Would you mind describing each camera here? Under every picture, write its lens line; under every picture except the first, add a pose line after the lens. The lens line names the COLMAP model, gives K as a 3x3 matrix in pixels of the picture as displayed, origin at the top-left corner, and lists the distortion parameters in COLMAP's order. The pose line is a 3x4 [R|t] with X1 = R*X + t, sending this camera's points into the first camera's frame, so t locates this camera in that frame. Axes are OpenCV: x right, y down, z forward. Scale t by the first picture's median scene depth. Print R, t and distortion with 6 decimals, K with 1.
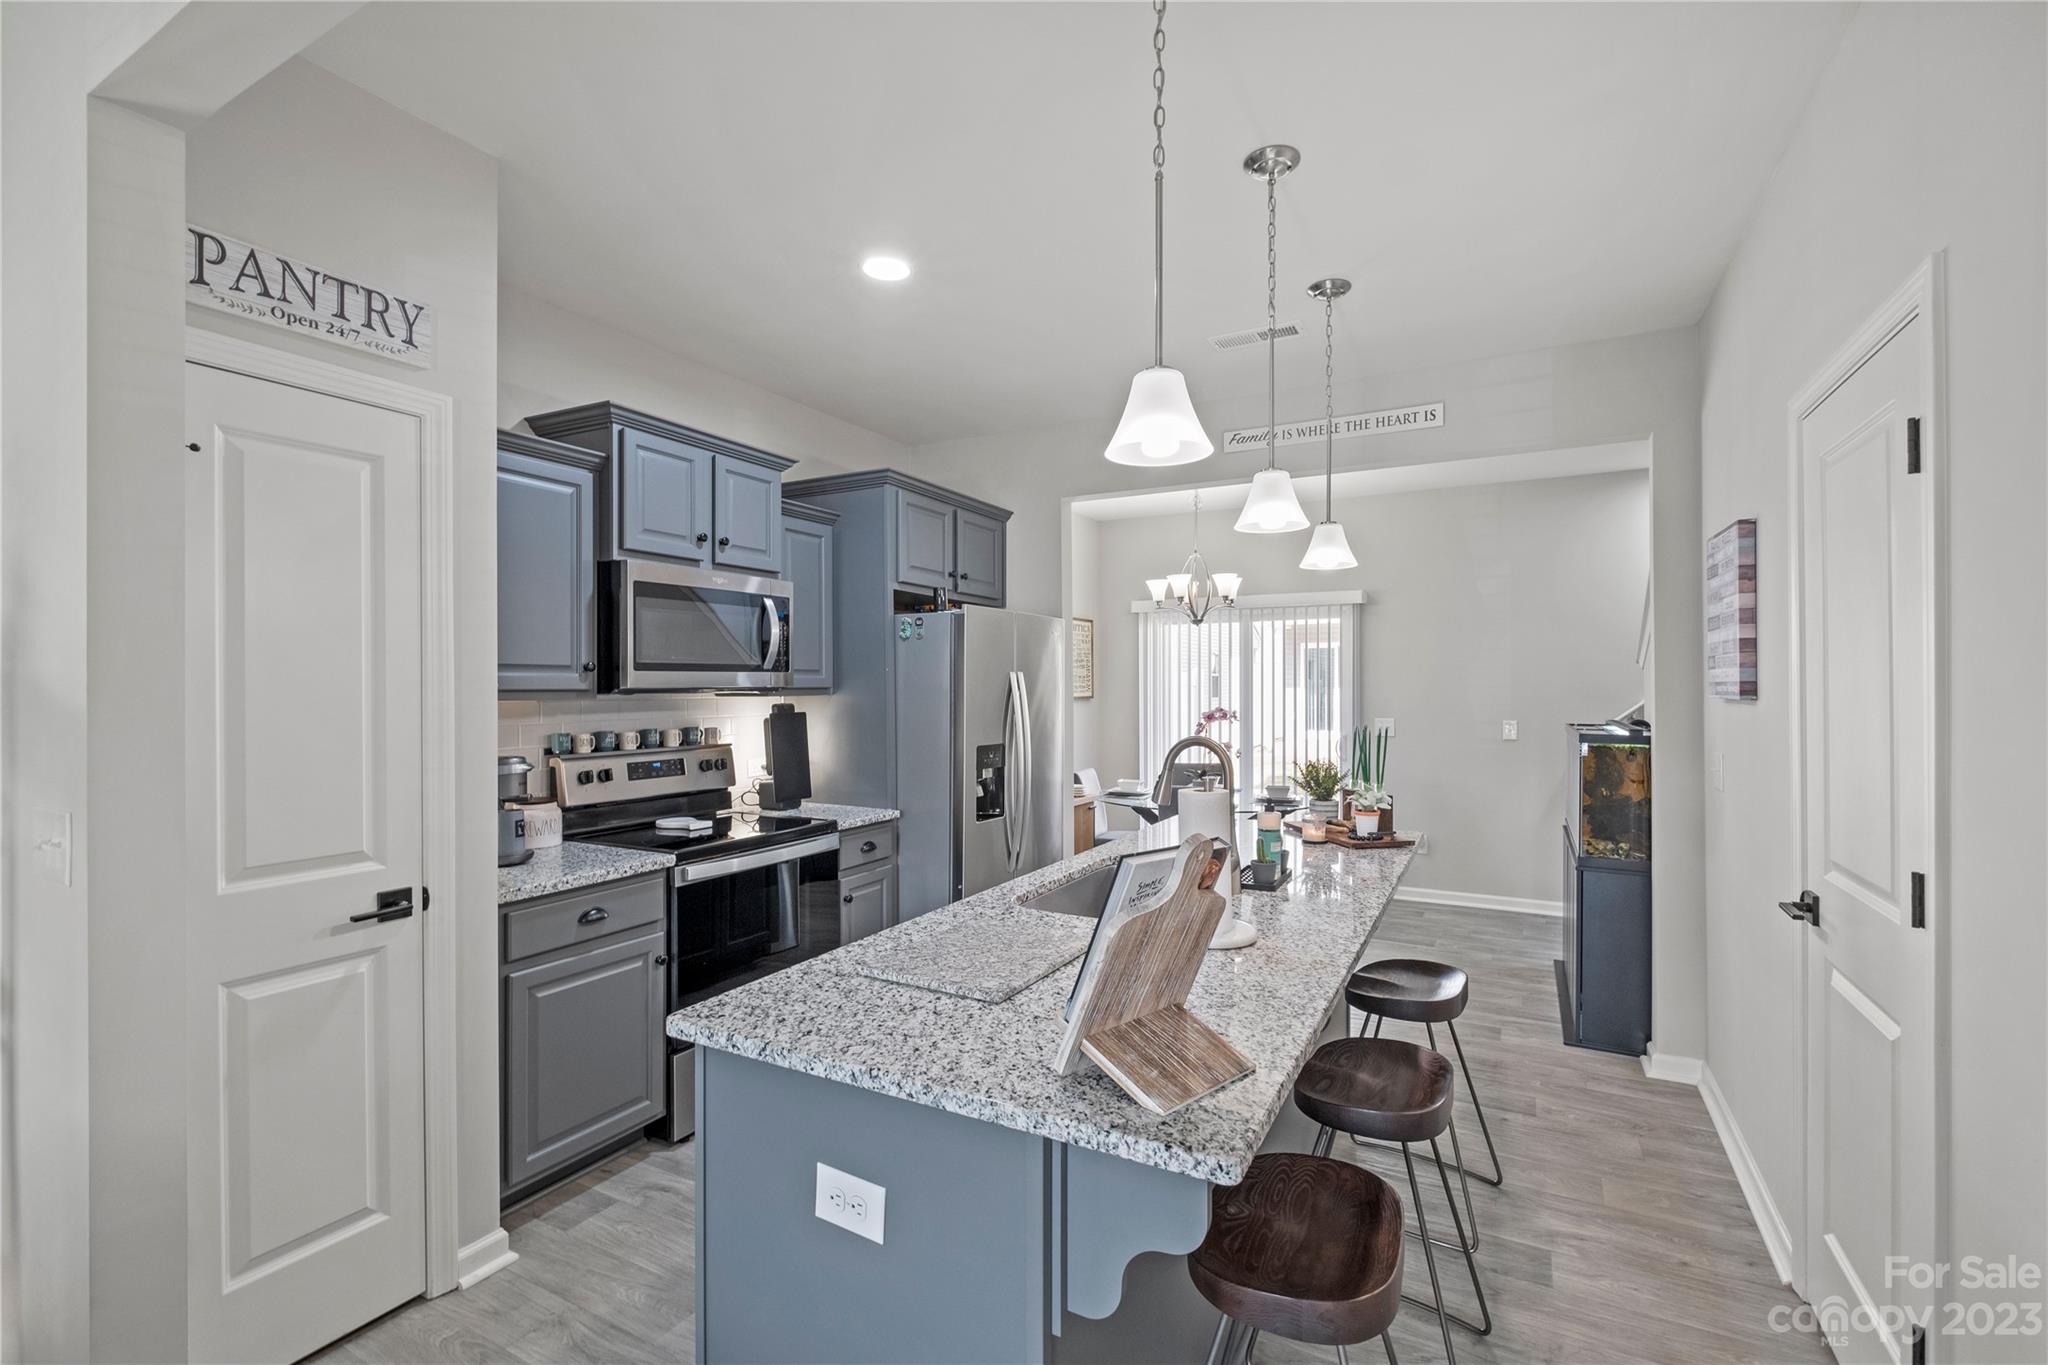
lens RADIAL K [[901.0, 0, 1024.0], [0, 901.0, 682.5], [0, 0, 1]] dist [0.013431, -0.011077]
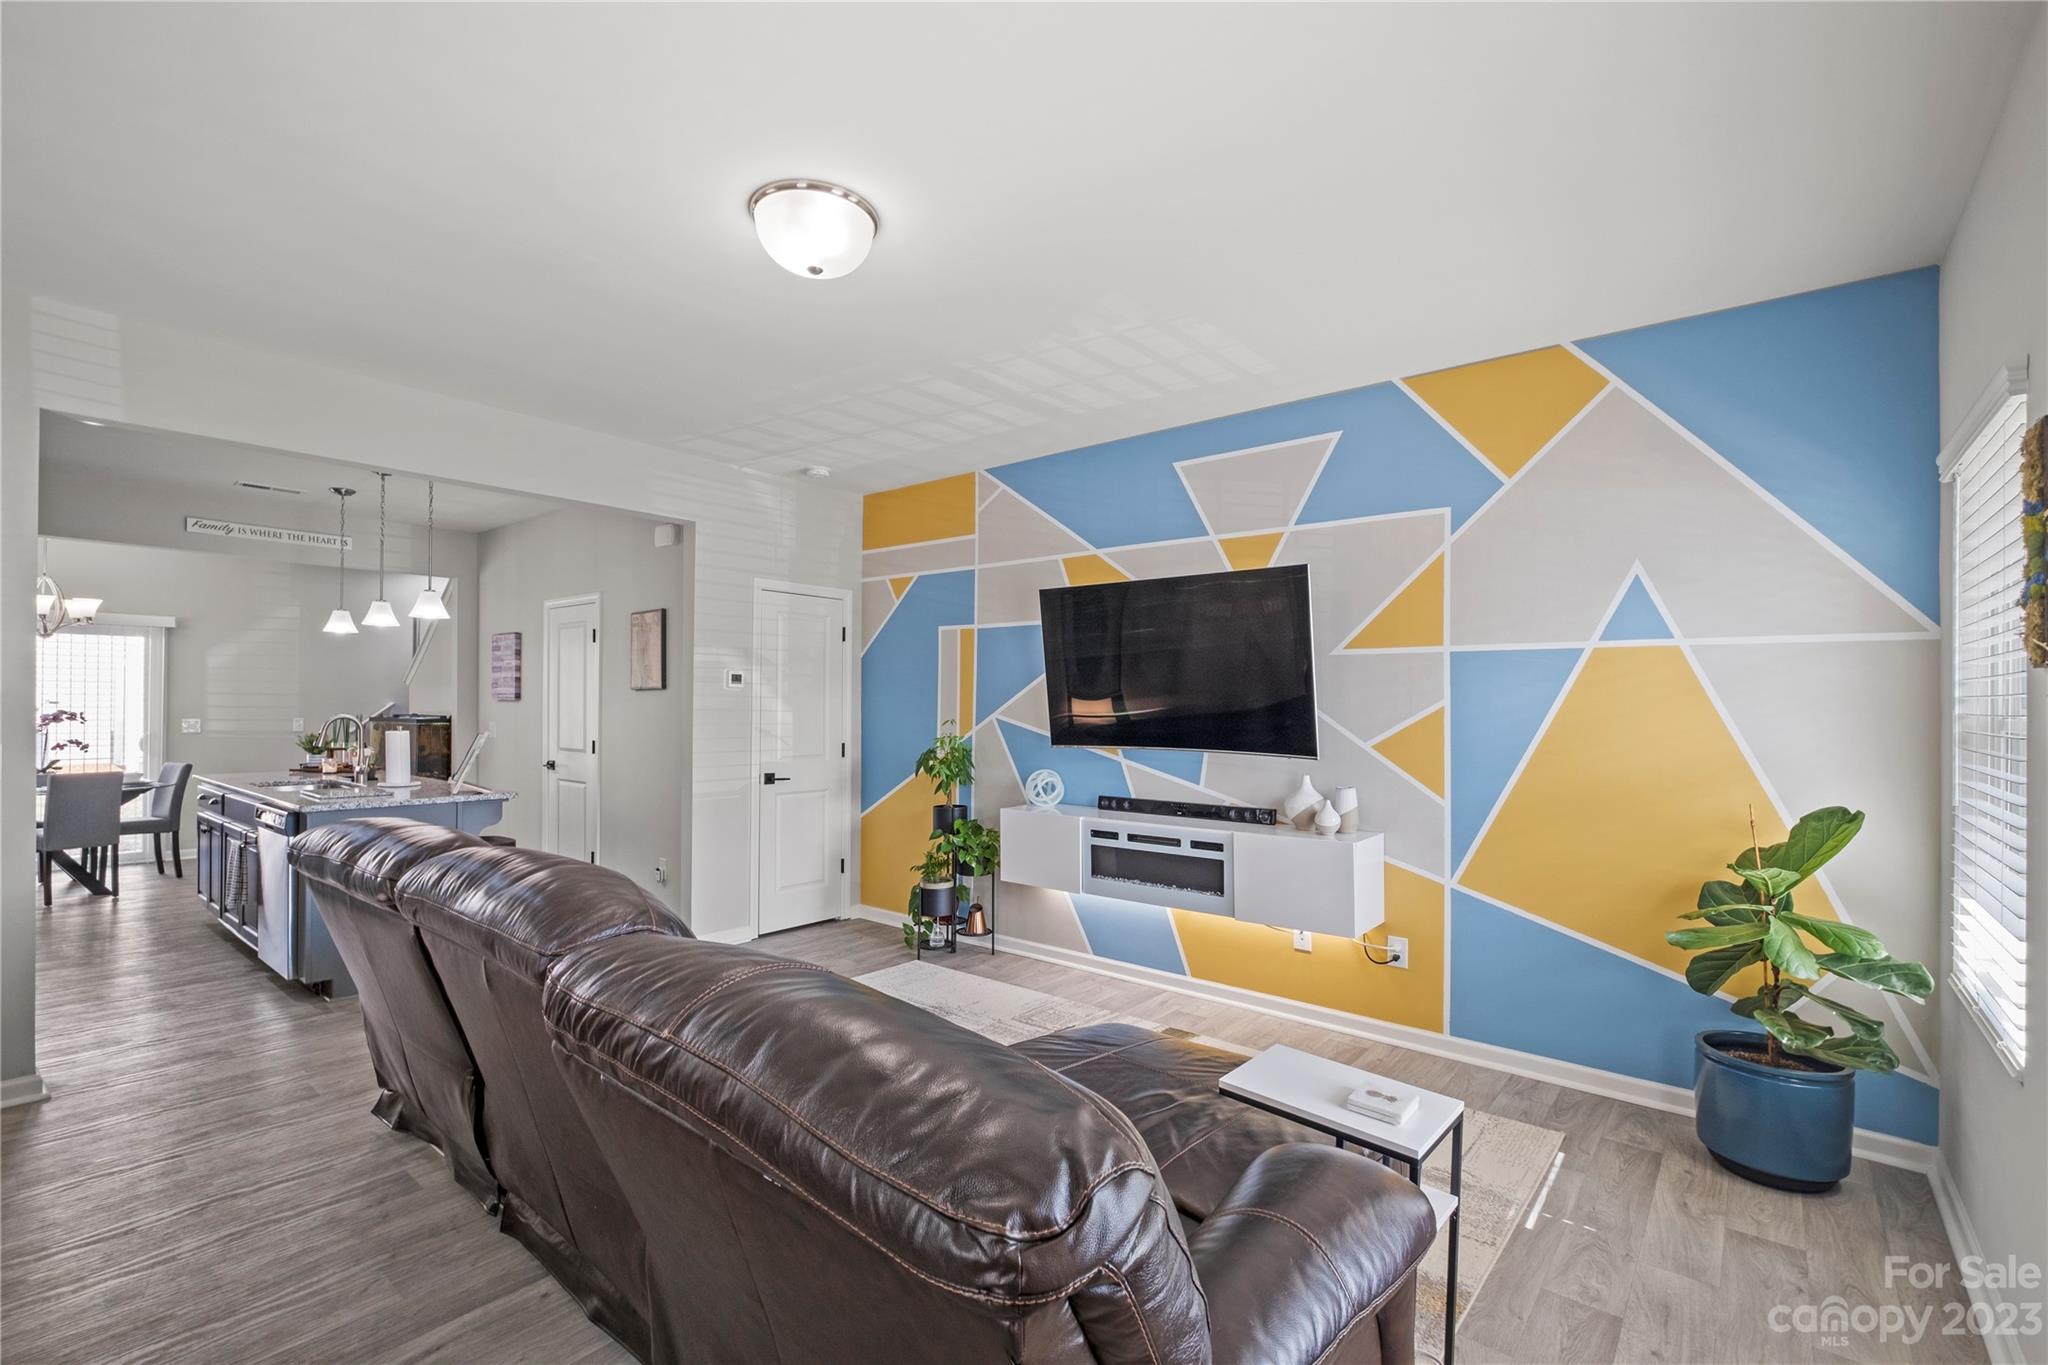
lens RADIAL K [[892.5, 0, 1026.5], [0, 892.5, 702.1], [0, 0, 1]] dist [0.000052, -0.003534]
pose [[0.183411, 0.005188, 0.983023, -1.384971], [-0.010771, 0.999937, -0.003268, 0.016299], [-0.982977, -0.009989, 0.183456, -0.879981]]
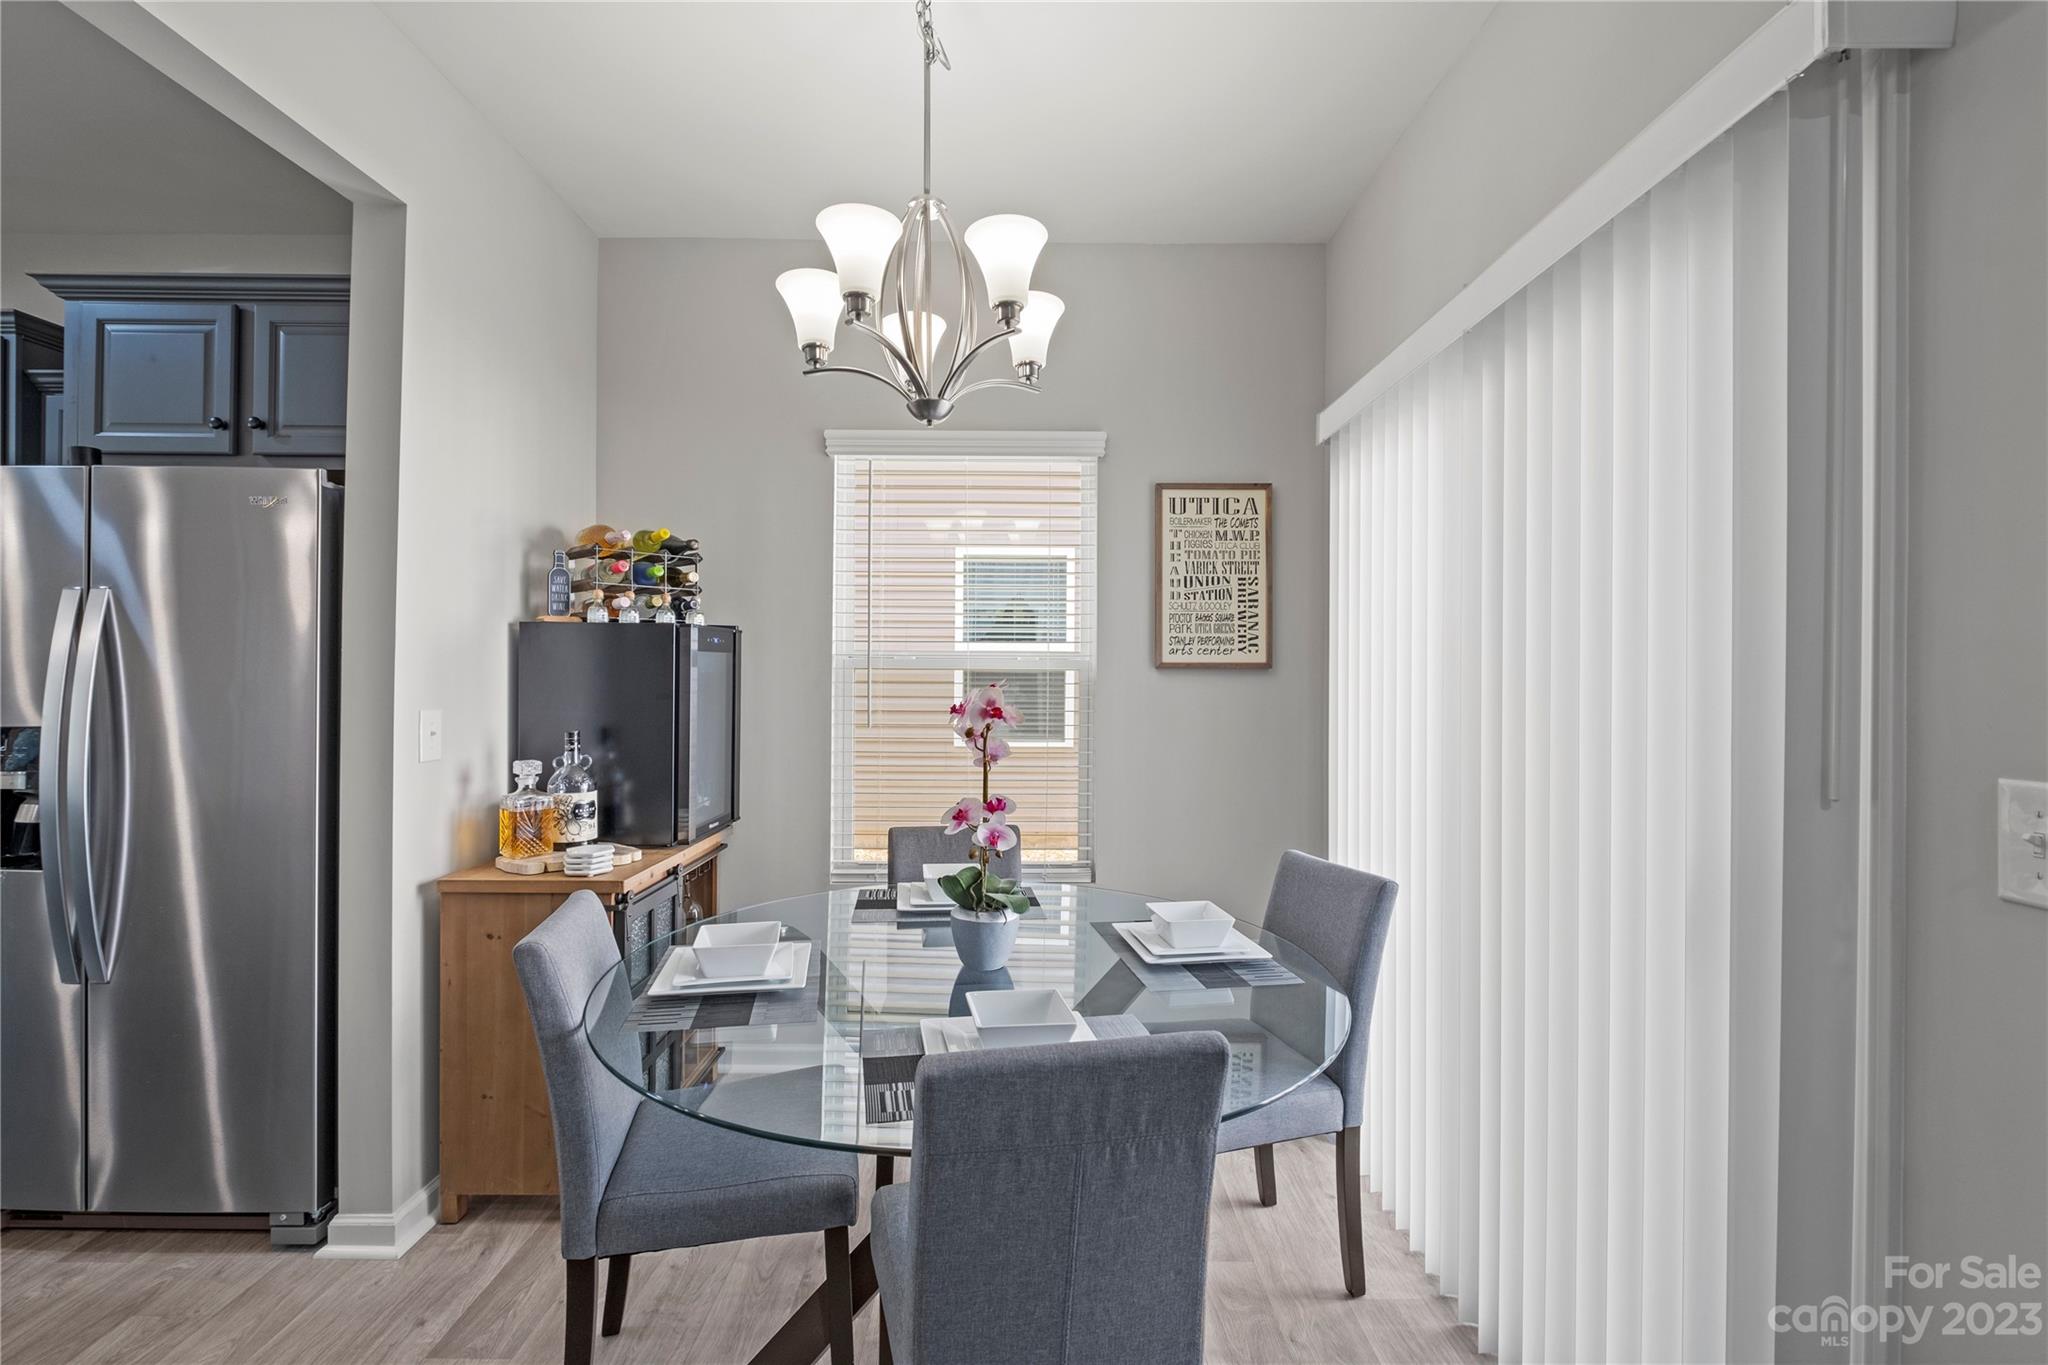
lens RADIAL K [[932.2, 0, 1022.8], [0, 932.2, 671.7], [0, 0, 1]] dist [-0.002749, -0.000909]
pose [[0.472764, 0.001418, -0.881188, 0.998020], [-0.002518, 0.999997, 0.000258, 0.048629], [0.881186, 0.002097, 0.472766, 1.753020]]
